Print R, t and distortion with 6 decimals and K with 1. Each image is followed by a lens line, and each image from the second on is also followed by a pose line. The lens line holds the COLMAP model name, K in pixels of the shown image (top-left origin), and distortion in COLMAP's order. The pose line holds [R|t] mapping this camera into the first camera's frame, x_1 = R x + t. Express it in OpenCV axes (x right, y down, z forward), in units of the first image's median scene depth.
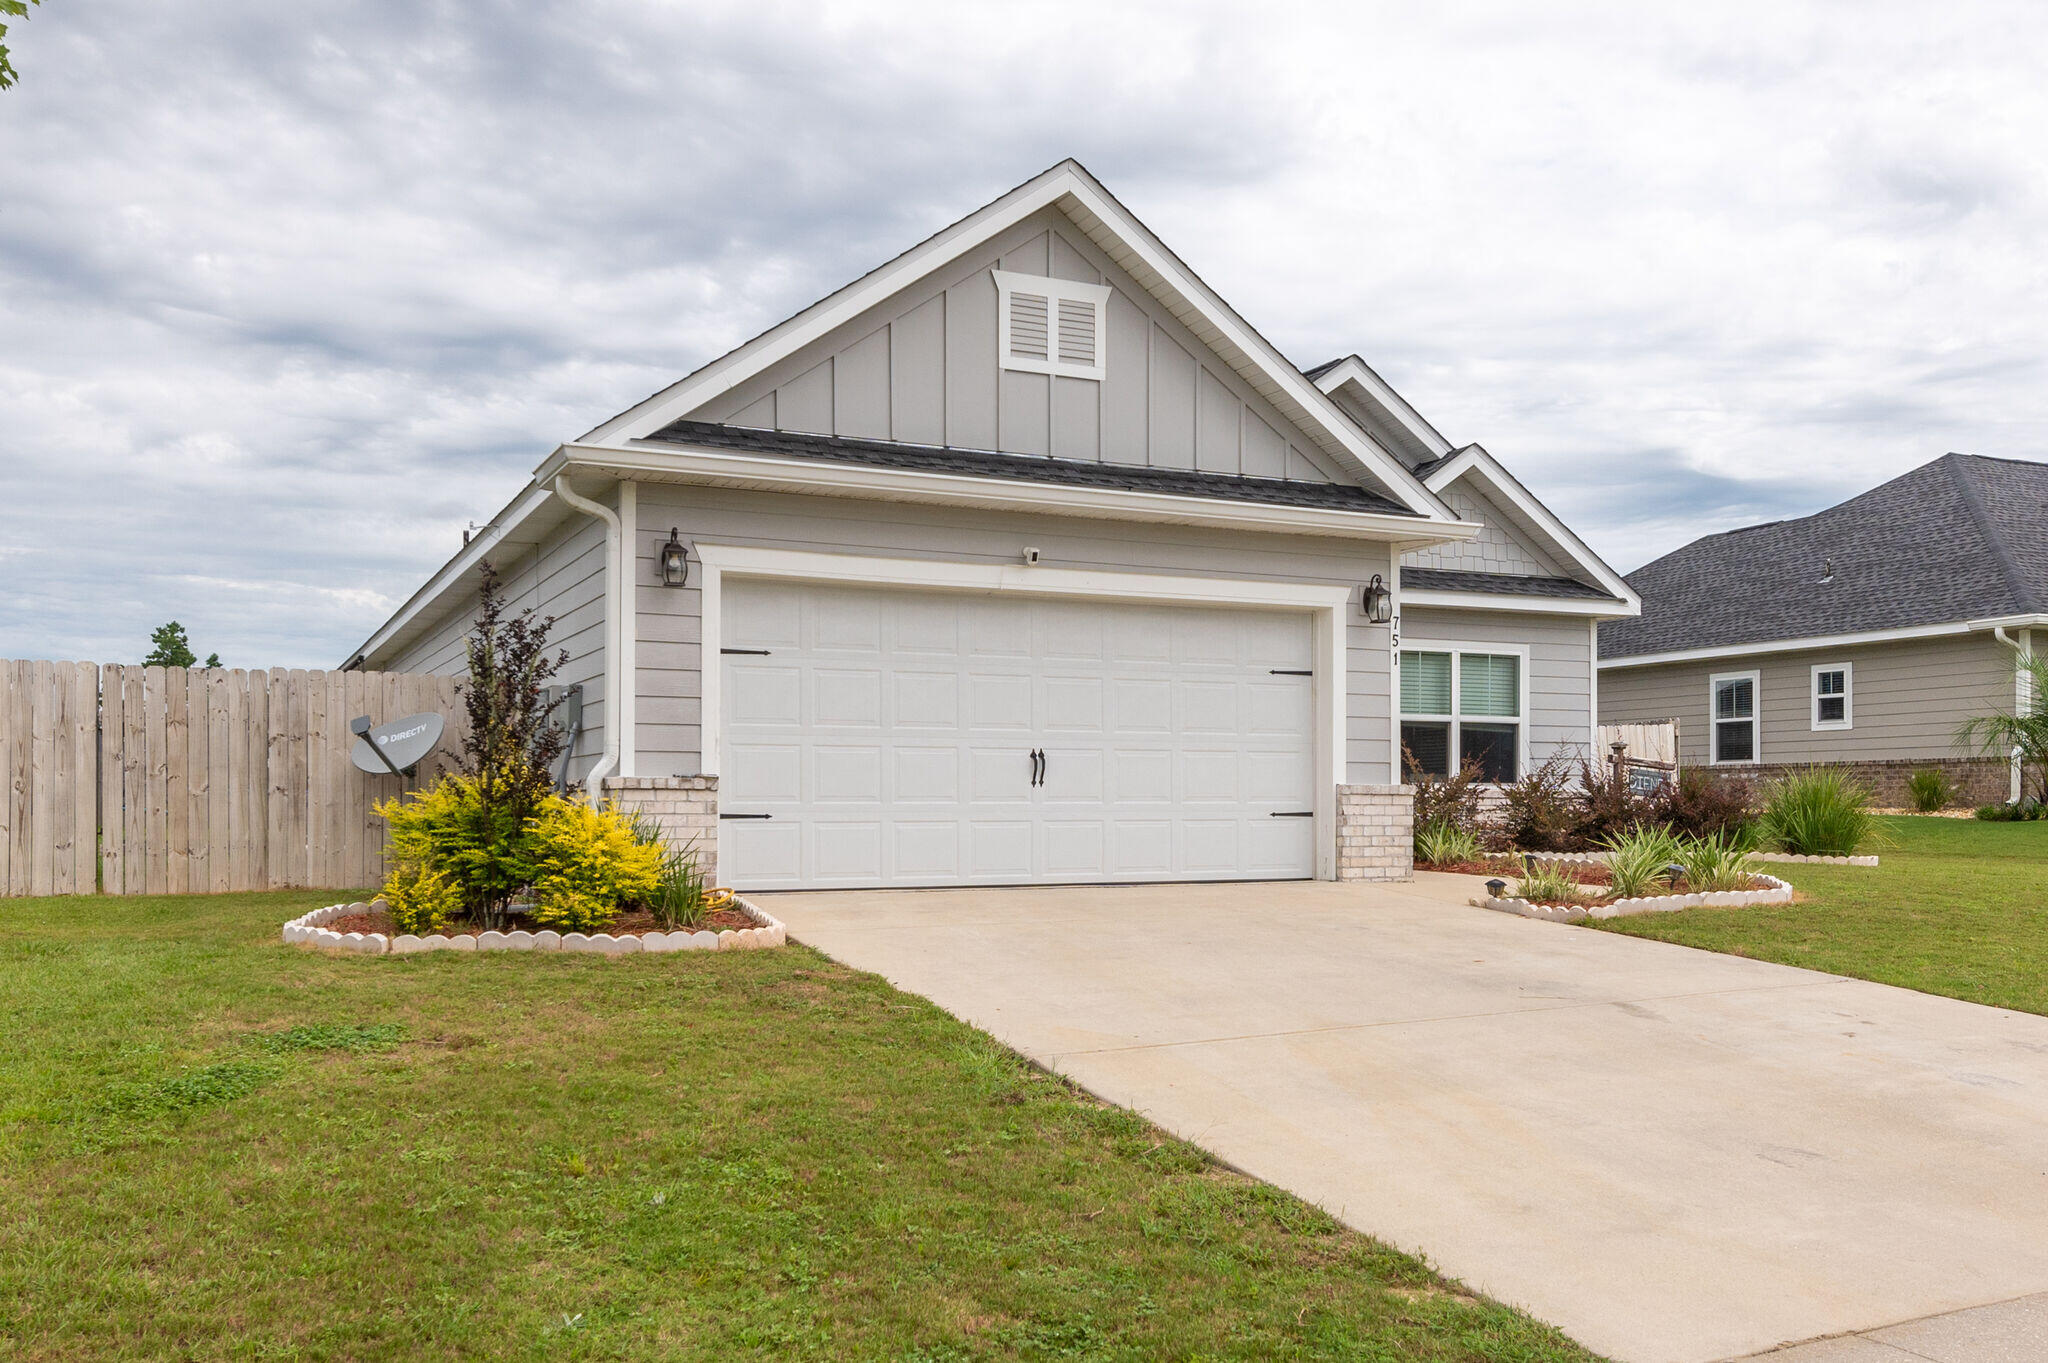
lens RADIAL K [[1742.9, 0, 1007.2], [0, 1742.9, 794.0], [0, 0, 1]] dist [0.003067, -0.015066]
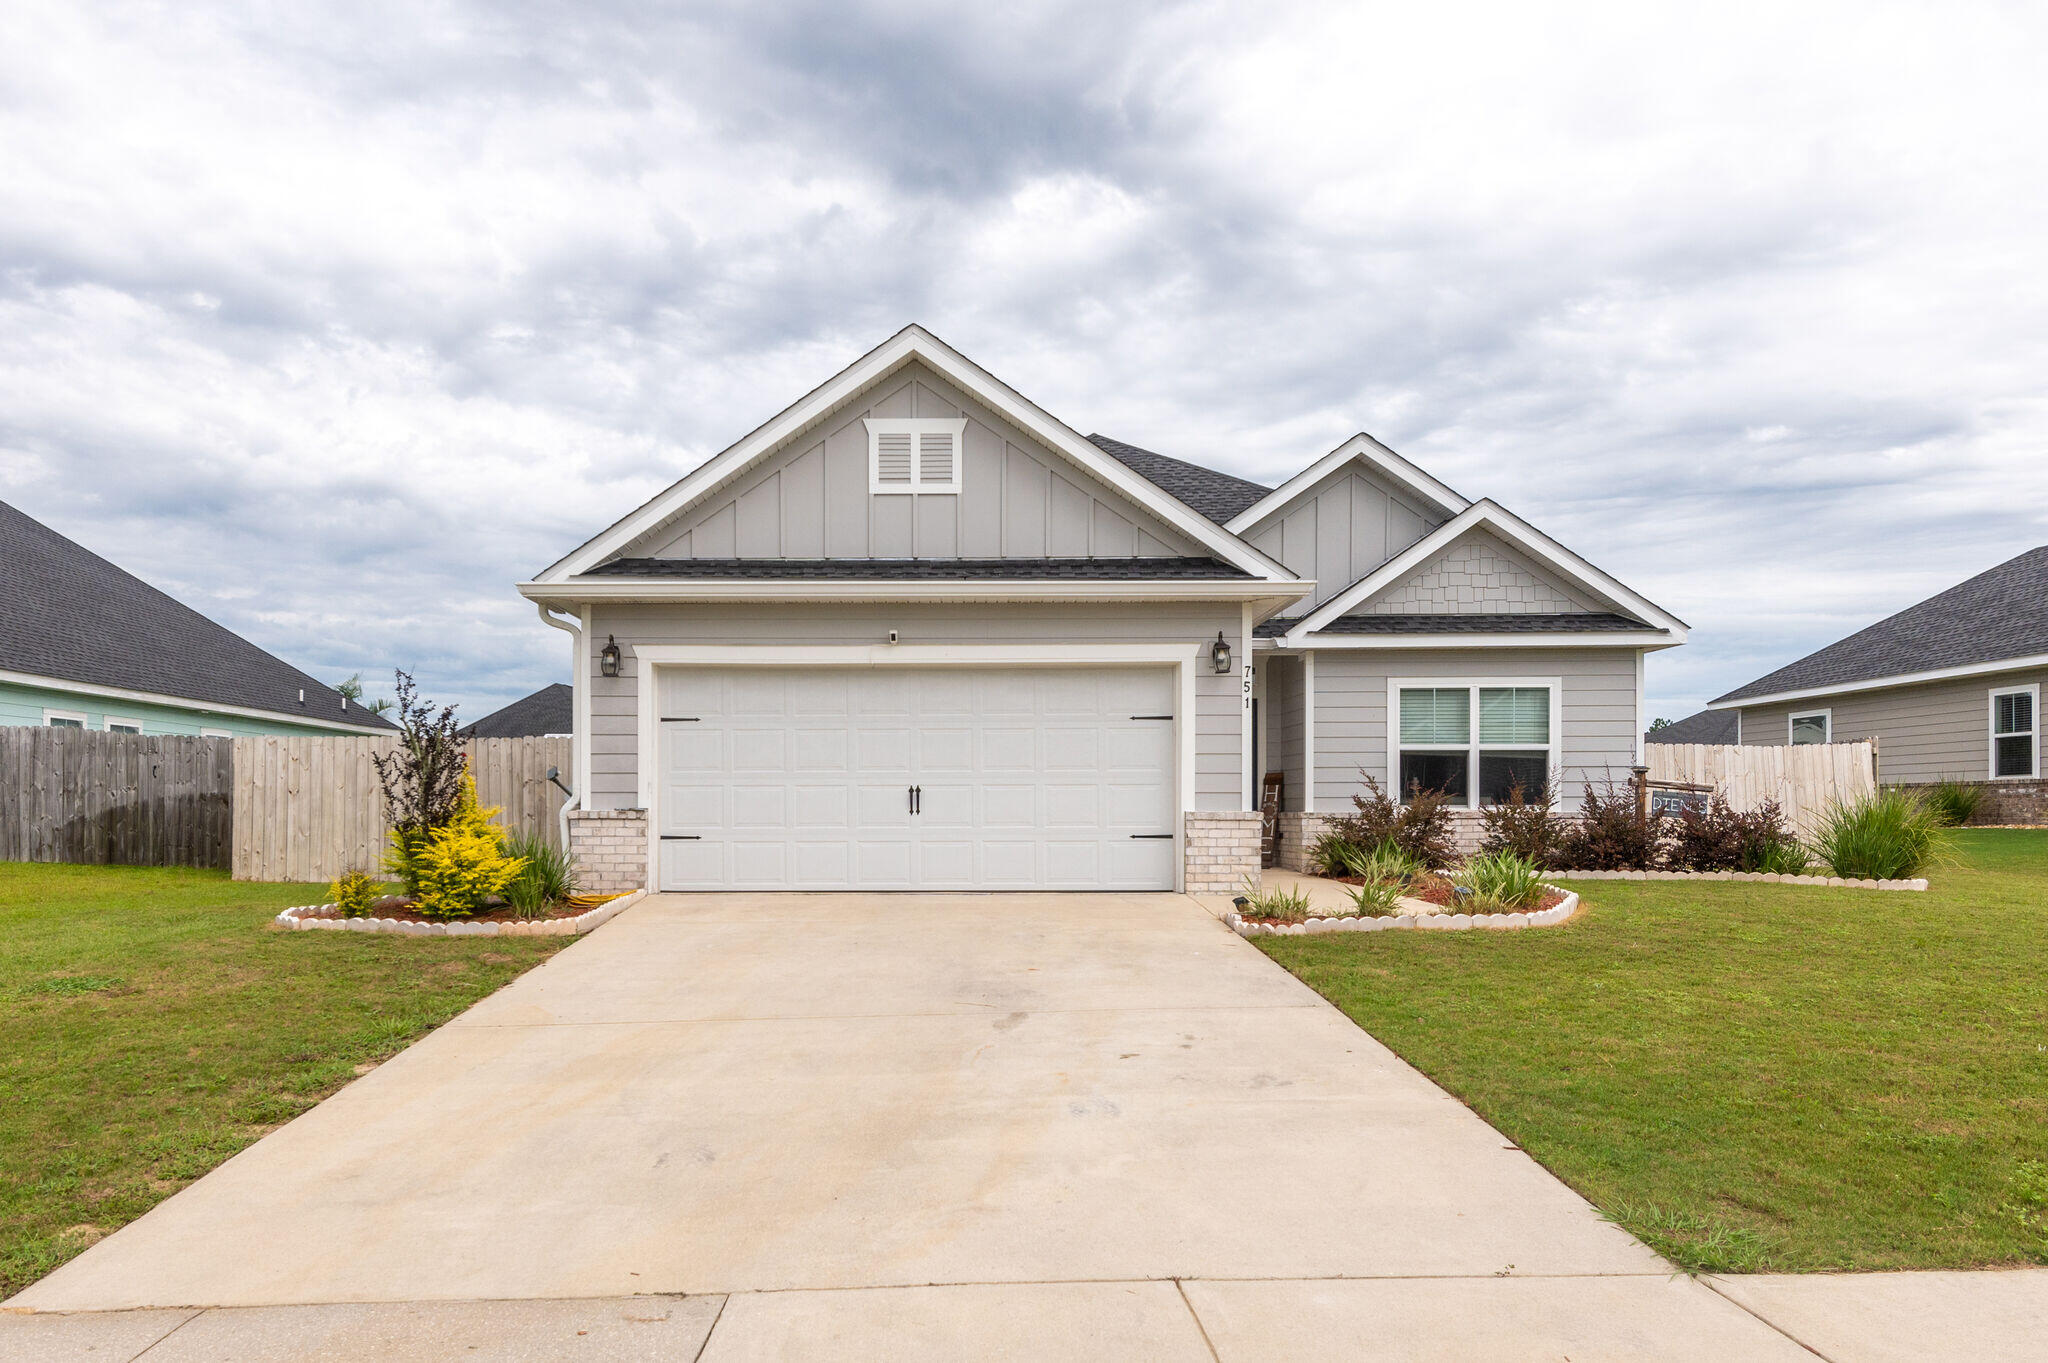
lens RADIAL K [[1312.9, 0, 937.9], [0, 1312.9, 802.5], [0, 0, 1]] dist [0.020525, -0.015263]
pose [[0.899664, -0.004774, -0.436558, 0.429126], [0.004439, 0.999989, -0.001789, -0.010895], [0.436561, -0.000328, 0.899674, 0.128219]]
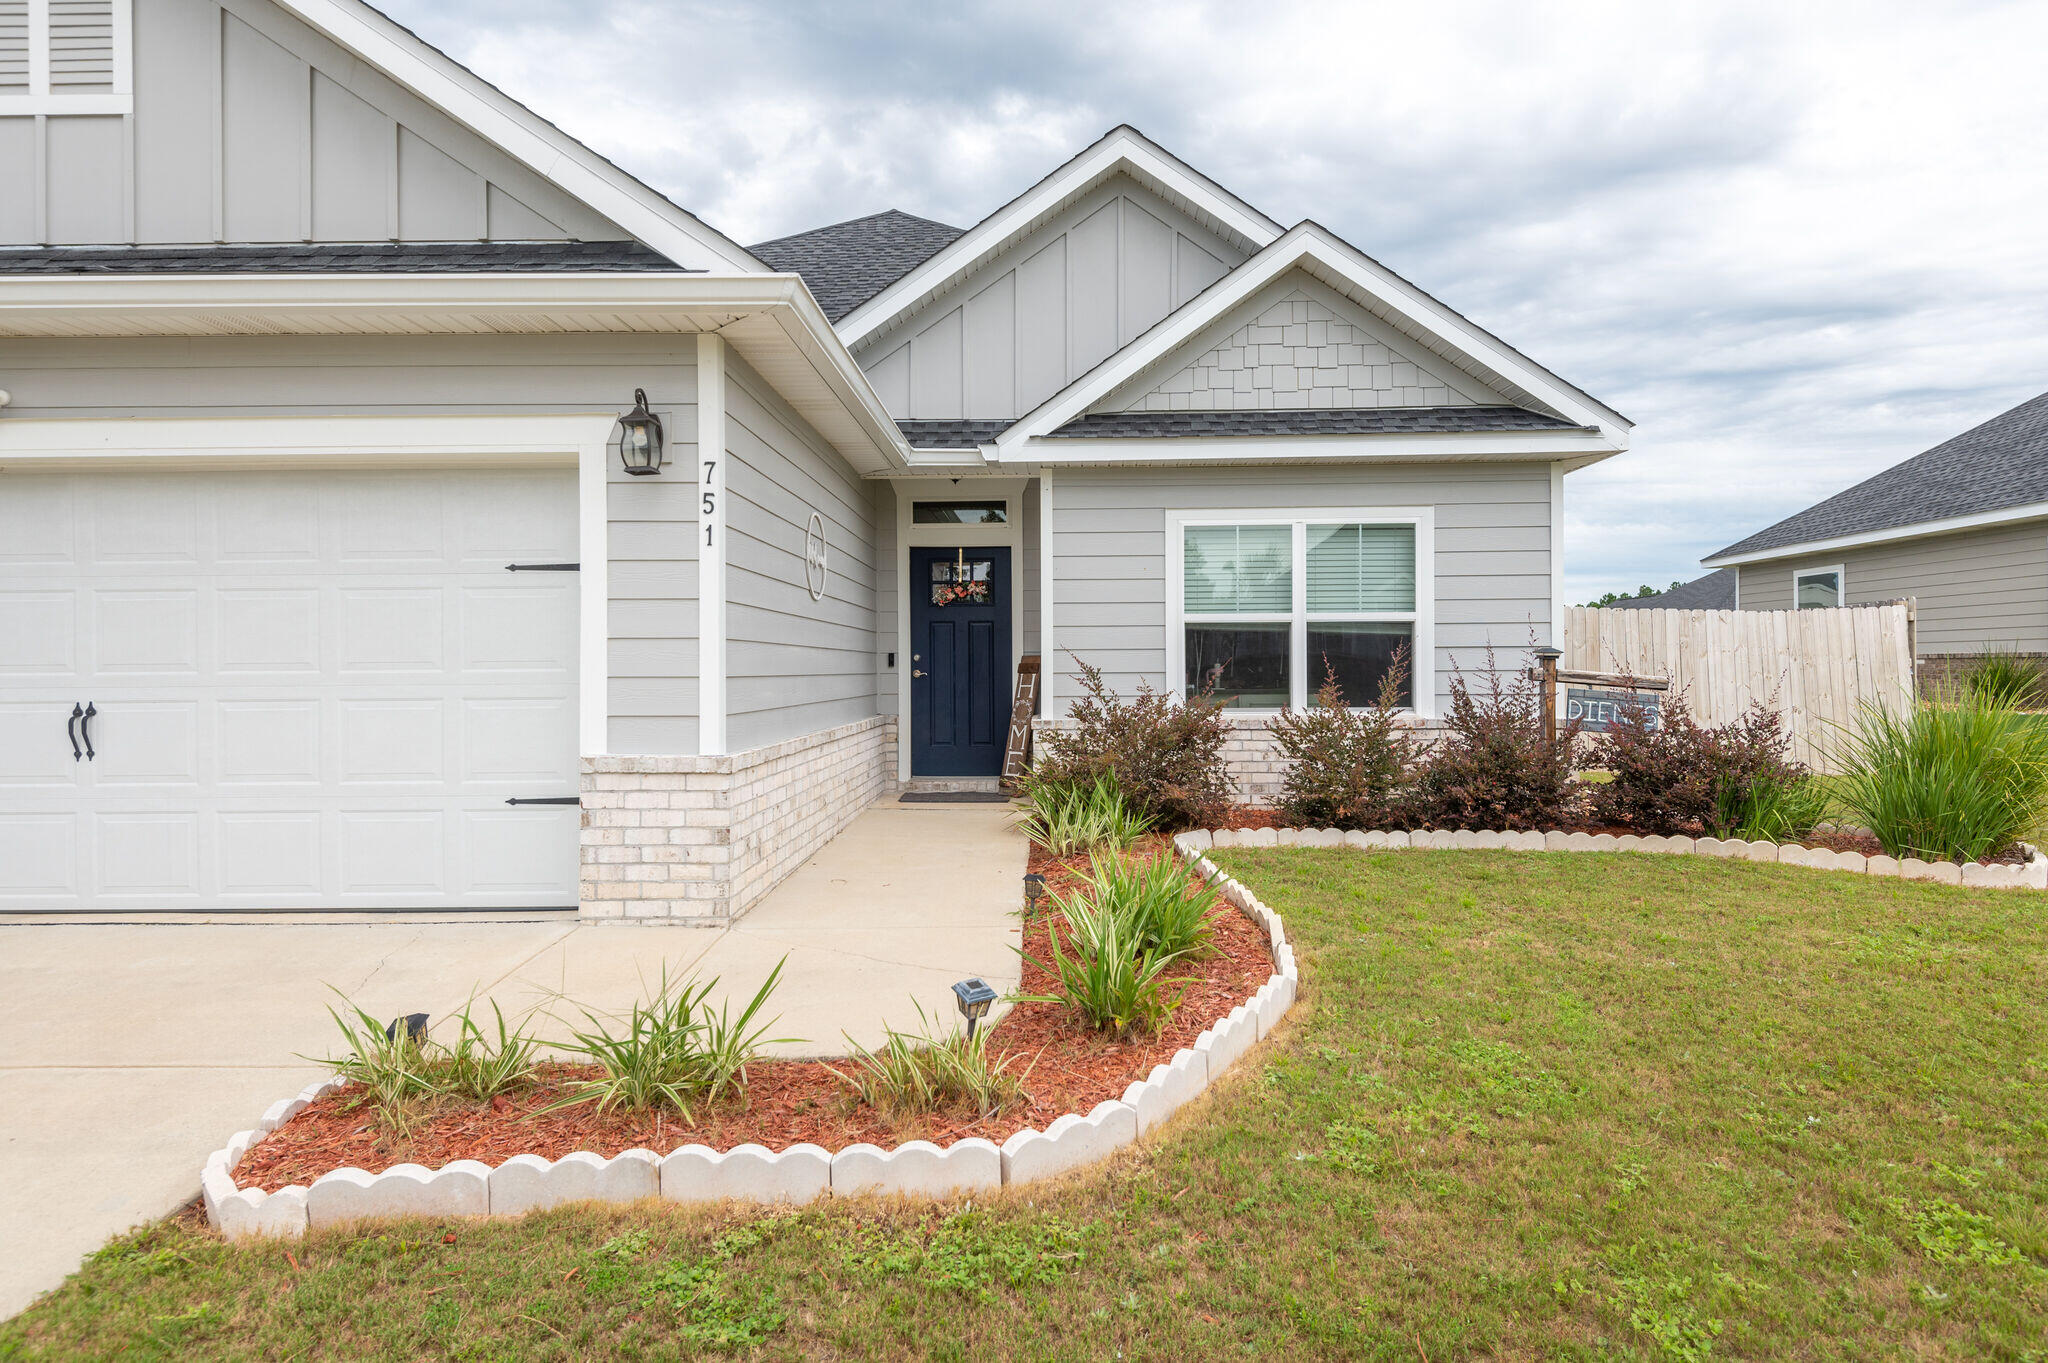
lens RADIAL K [[1168.4, 0, 1041.6], [0, 1168.4, 653.2], [0, 0, 1]] dist [0.028344, -0.011940]
pose [[0.901432, -0.011092, -0.432779, 0.500992], [0.008932, 0.999935, -0.007023, -0.035800], [0.432829, 0.002466, 0.901473, 0.715056]]
